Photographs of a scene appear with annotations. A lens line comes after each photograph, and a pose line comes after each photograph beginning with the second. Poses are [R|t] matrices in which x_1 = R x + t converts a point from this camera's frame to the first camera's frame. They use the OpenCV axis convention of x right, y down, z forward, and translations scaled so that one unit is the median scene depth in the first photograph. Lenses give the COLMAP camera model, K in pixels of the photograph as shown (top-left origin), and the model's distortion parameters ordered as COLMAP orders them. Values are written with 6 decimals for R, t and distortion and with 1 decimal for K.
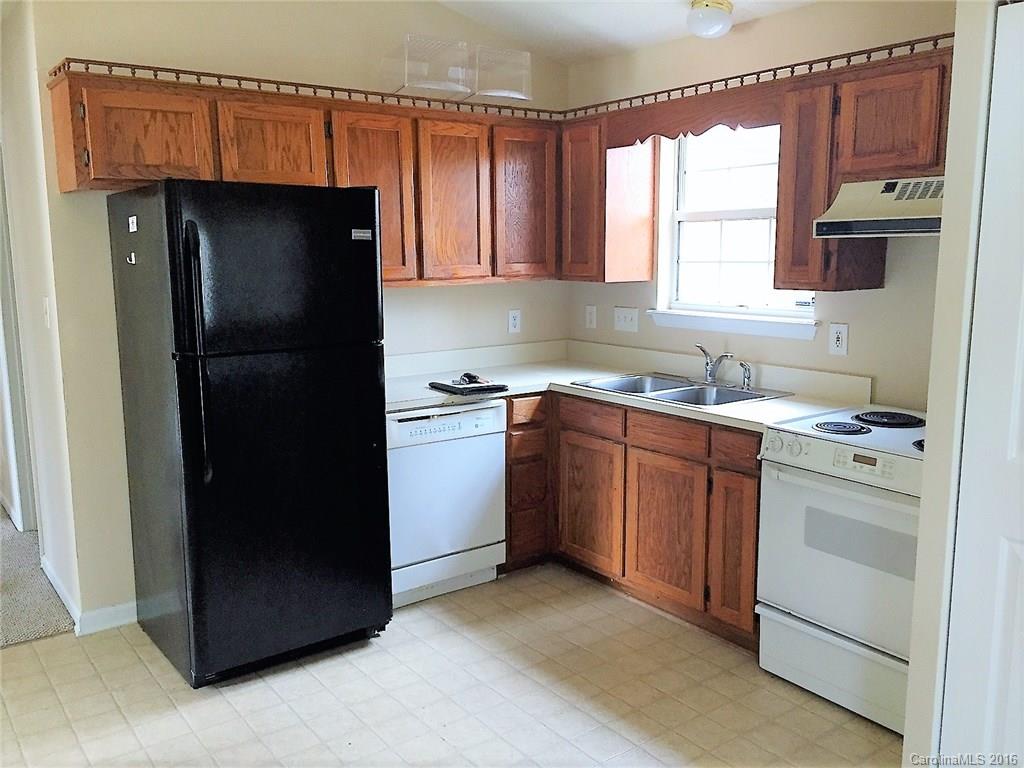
lens RADIAL K [[888.5, 0, 512.0], [0, 888.5, 384.0], [0, 0, 1]] dist [0.063723, -0.003509]
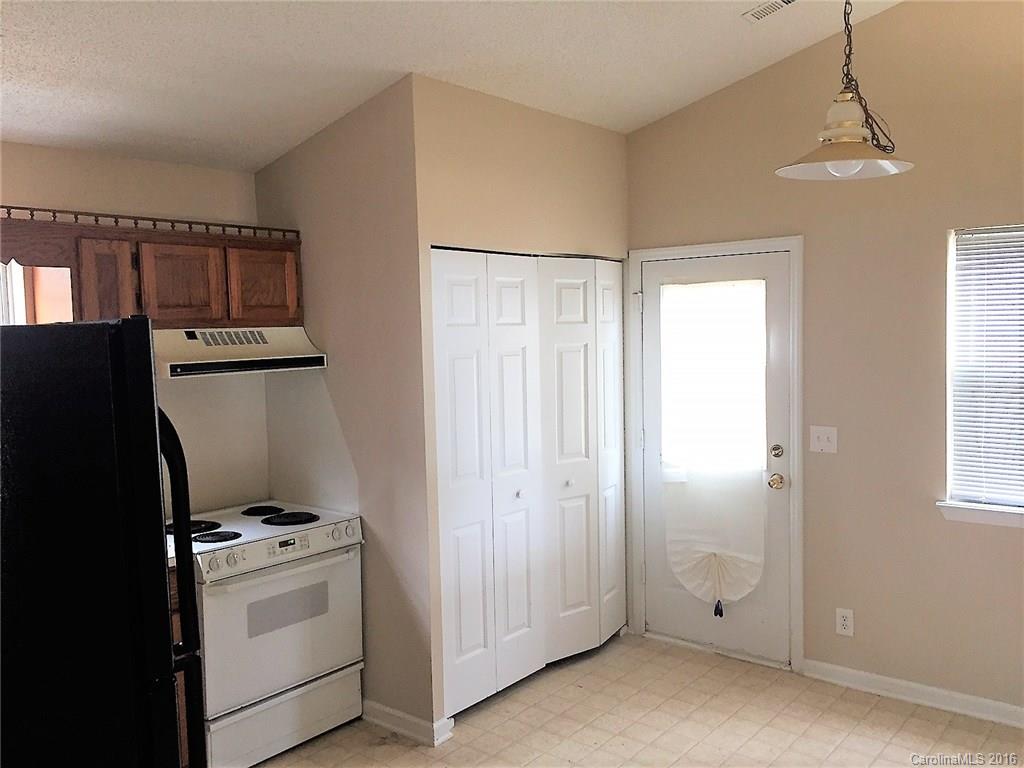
lens RADIAL K [[888.5, 0, 512.0], [0, 888.5, 384.0], [0, 0, 1]] dist [0.063723, -0.003509]
pose [[-0.234948, -0.059028, 0.970214, -0.864857], [0.180538, 0.978136, 0.103230, -0.201635], [-0.955094, 0.199414, -0.219154, 0.870003]]
